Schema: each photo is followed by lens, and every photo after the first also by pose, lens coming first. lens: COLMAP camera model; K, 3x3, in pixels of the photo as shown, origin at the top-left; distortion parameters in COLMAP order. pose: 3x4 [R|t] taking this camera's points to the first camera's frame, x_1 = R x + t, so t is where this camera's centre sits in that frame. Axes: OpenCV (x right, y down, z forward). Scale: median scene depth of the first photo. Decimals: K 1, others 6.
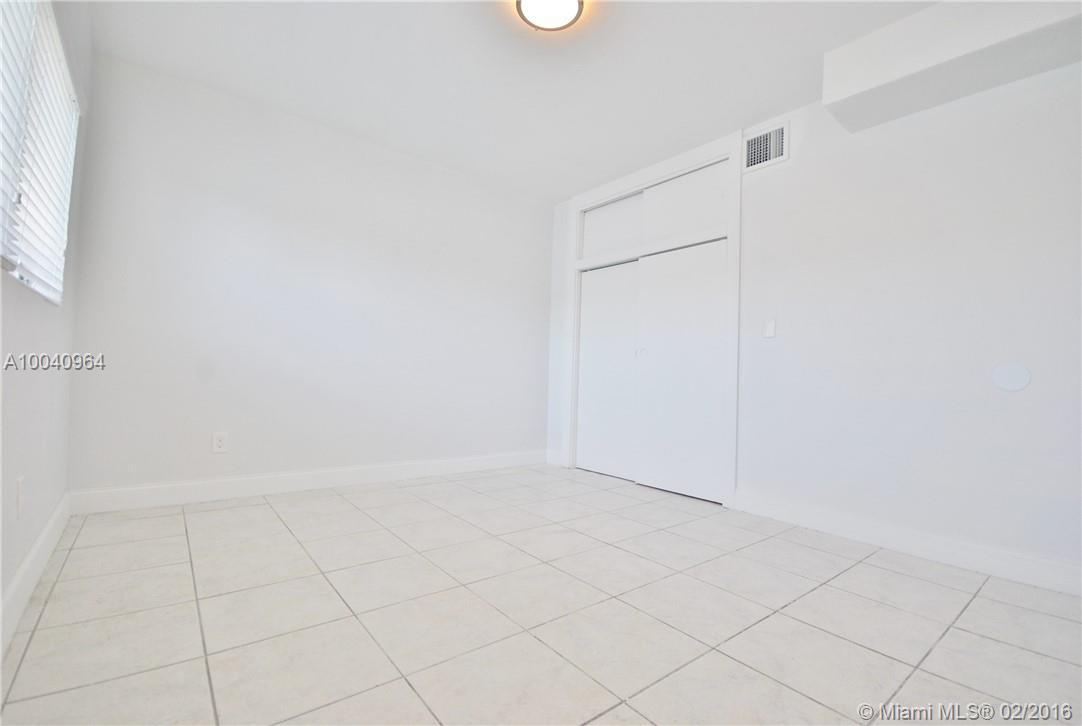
lens RADIAL K [[475.3, 0, 541.9], [0, 475.3, 361.5], [0, 0, 1]] dist [0.002398, 0.000624]
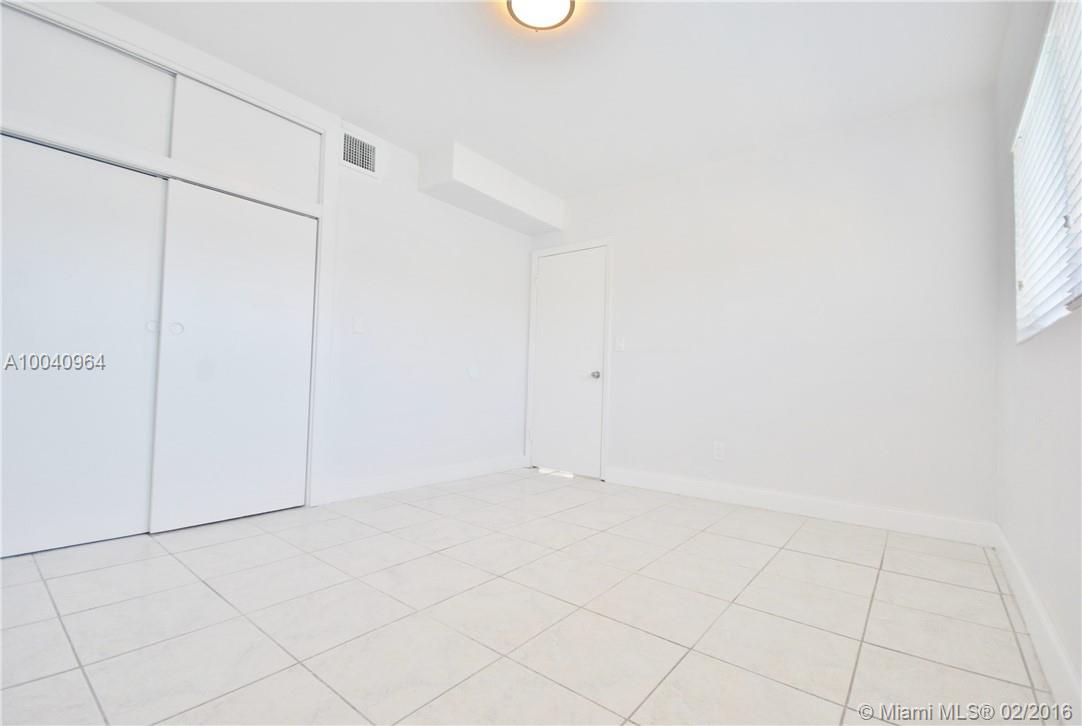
lens RADIAL K [[475.3, 0, 533.7], [0, 475.3, 360.4], [0, 0, 1]] dist [0.002398, 0.000624]
pose [[-0.208808, 0.015182, 0.977839, -0.649180], [-0.060304, 0.997777, -0.028369, 0.018615], [-0.976096, -0.064891, -0.207428, 0.817319]]
